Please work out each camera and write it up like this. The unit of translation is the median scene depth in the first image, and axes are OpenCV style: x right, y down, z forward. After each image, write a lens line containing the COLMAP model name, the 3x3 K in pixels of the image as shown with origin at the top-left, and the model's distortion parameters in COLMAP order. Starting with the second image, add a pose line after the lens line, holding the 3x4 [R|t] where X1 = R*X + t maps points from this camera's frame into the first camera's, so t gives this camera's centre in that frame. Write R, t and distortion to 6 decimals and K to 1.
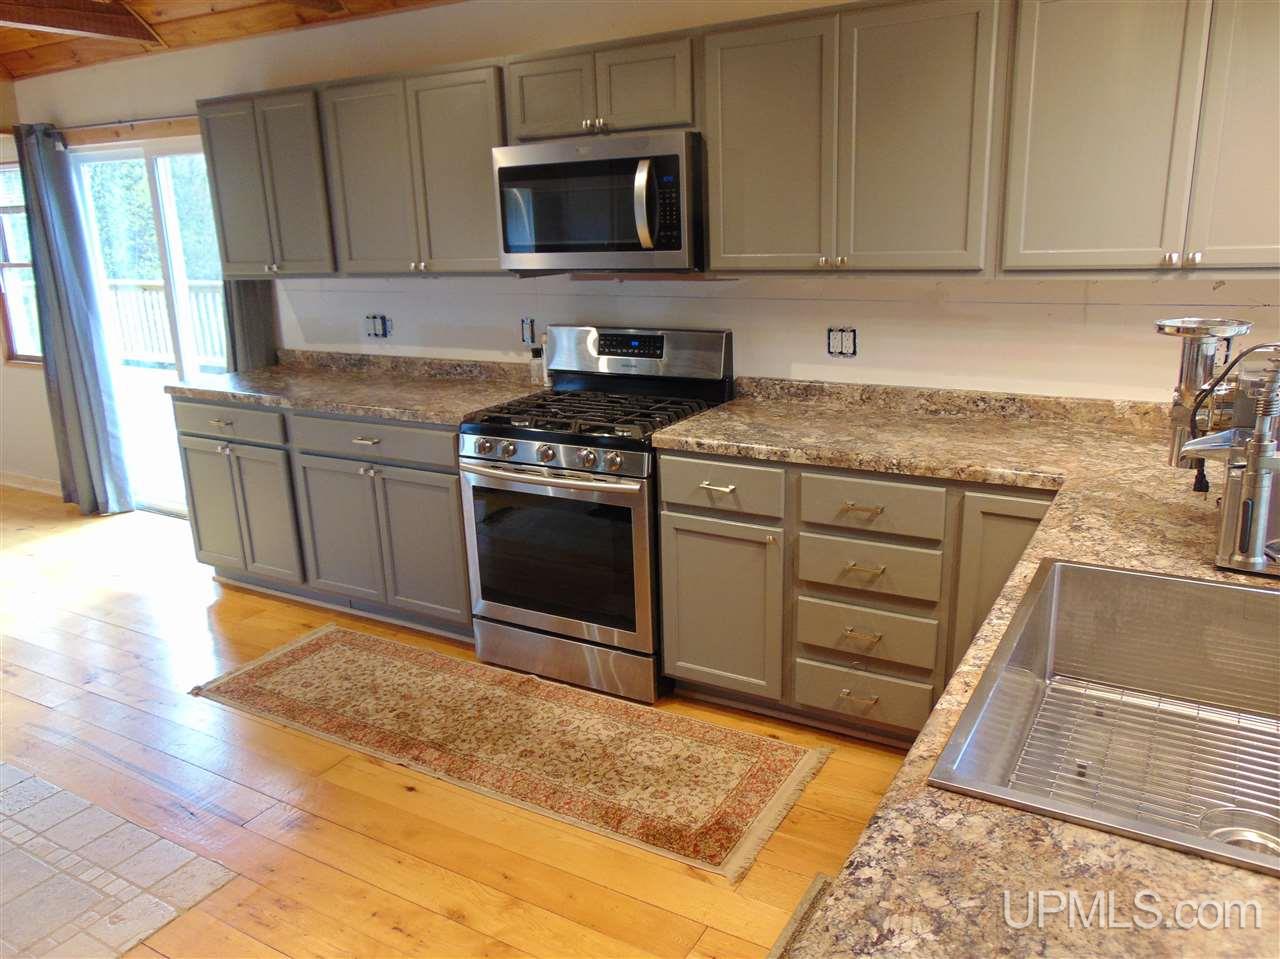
lens RADIAL K [[961.0, 0, 638.7], [0, 961.0, 484.9], [0, 0, 1]] dist [-0.022785, 0.050967]
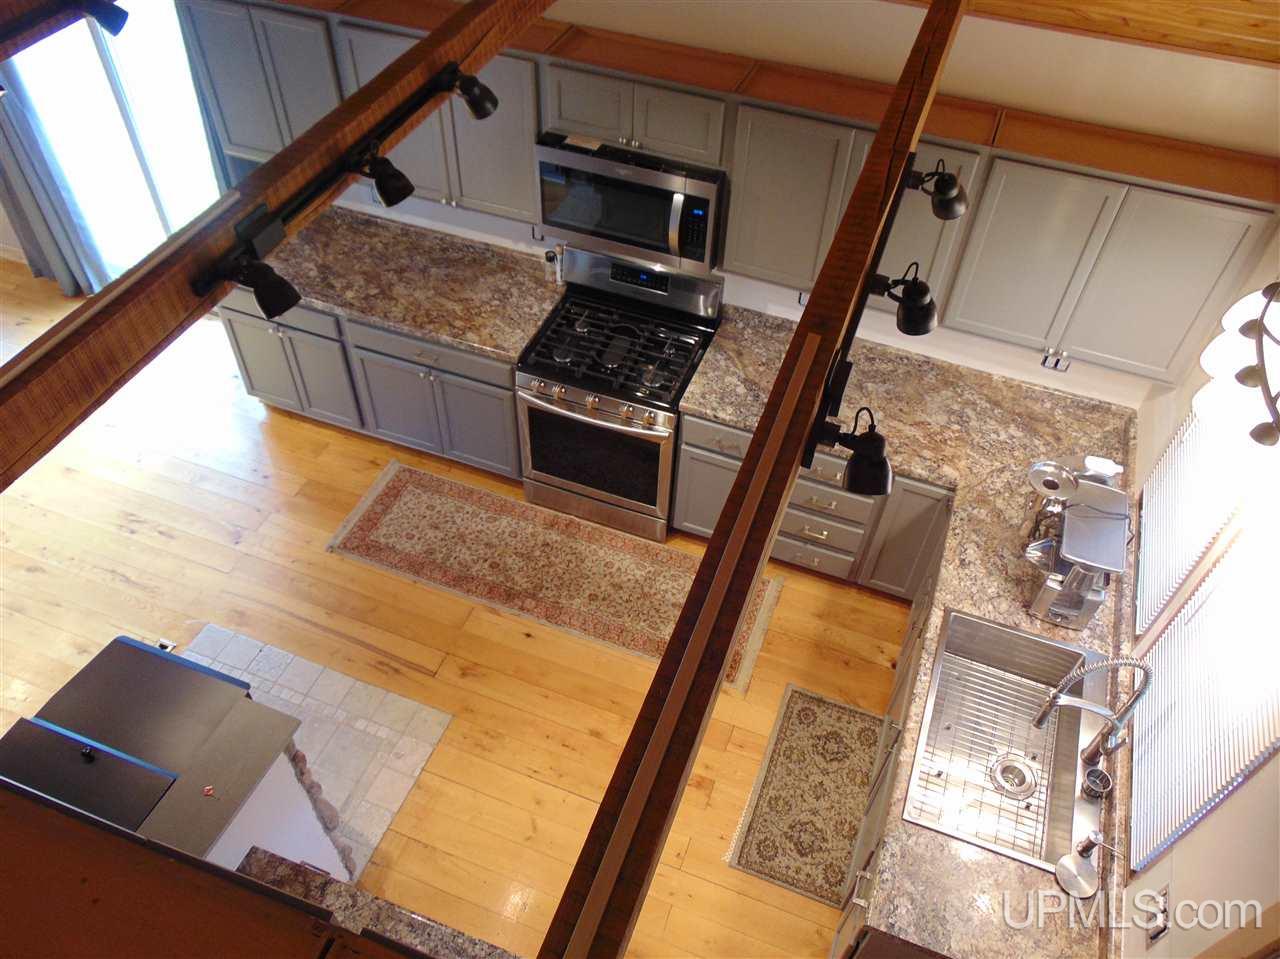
lens RADIAL K [[961.0, 0, 636.4], [0, 961.0, 483.6], [0, 0, 1]] dist [-0.022785, 0.050967]
pose [[0.983580, -0.082054, 0.160738, -0.271952], [-0.014555, 0.851692, 0.523840, -0.661002], [-0.179882, -0.517578, 0.836514, -0.200058]]
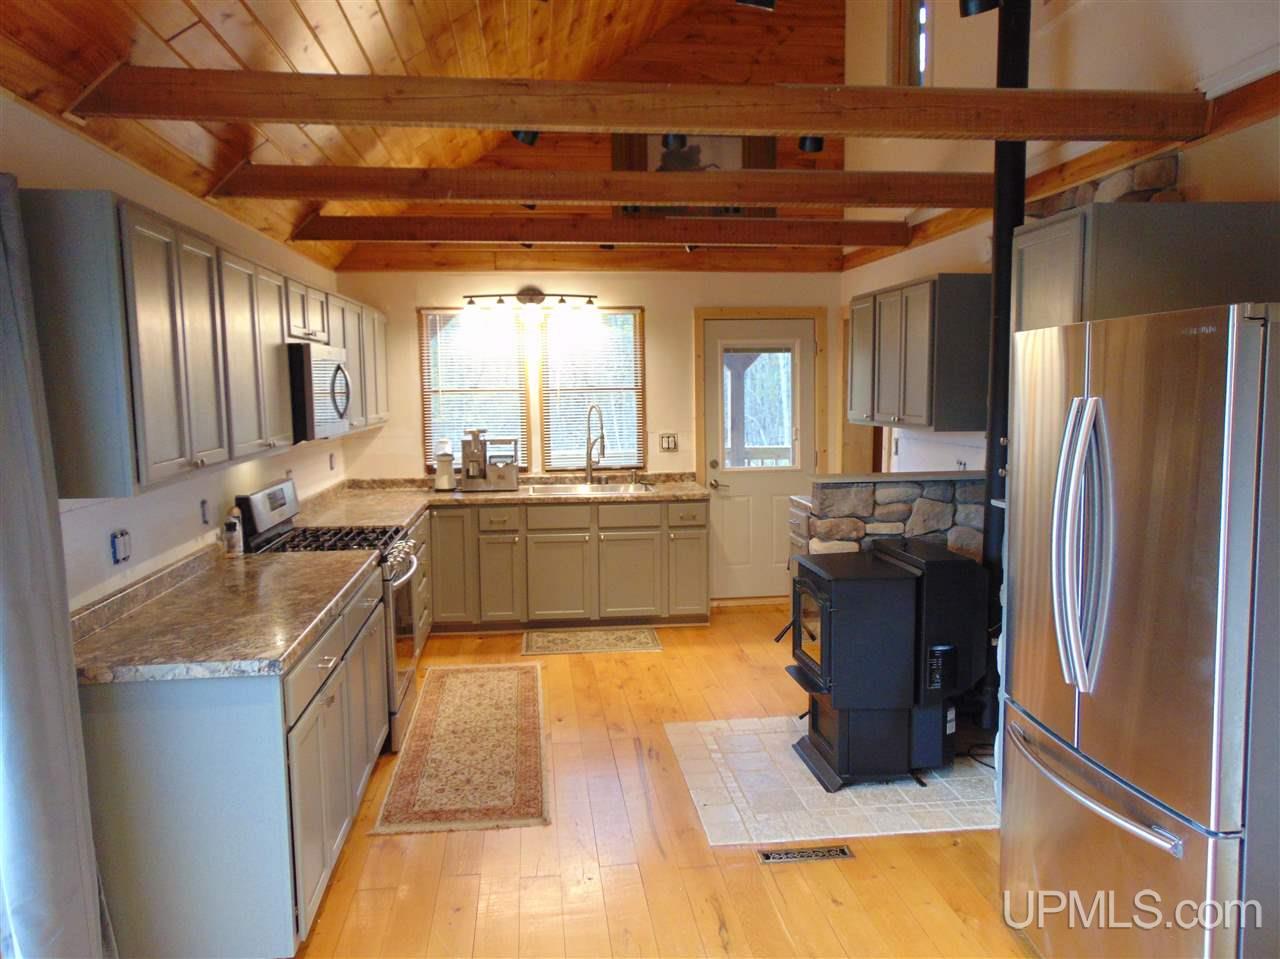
lens RADIAL K [[961.0, 0, 638.0], [0, 961.0, 481.3], [0, 0, 1]] dist [-0.022785, 0.050967]
pose [[-0.601753, -0.039796, 0.797690, -1.515361], [0.246602, 0.940701, 0.232960, -0.401712], [-0.759659, 0.336896, -0.556255, 1.555318]]
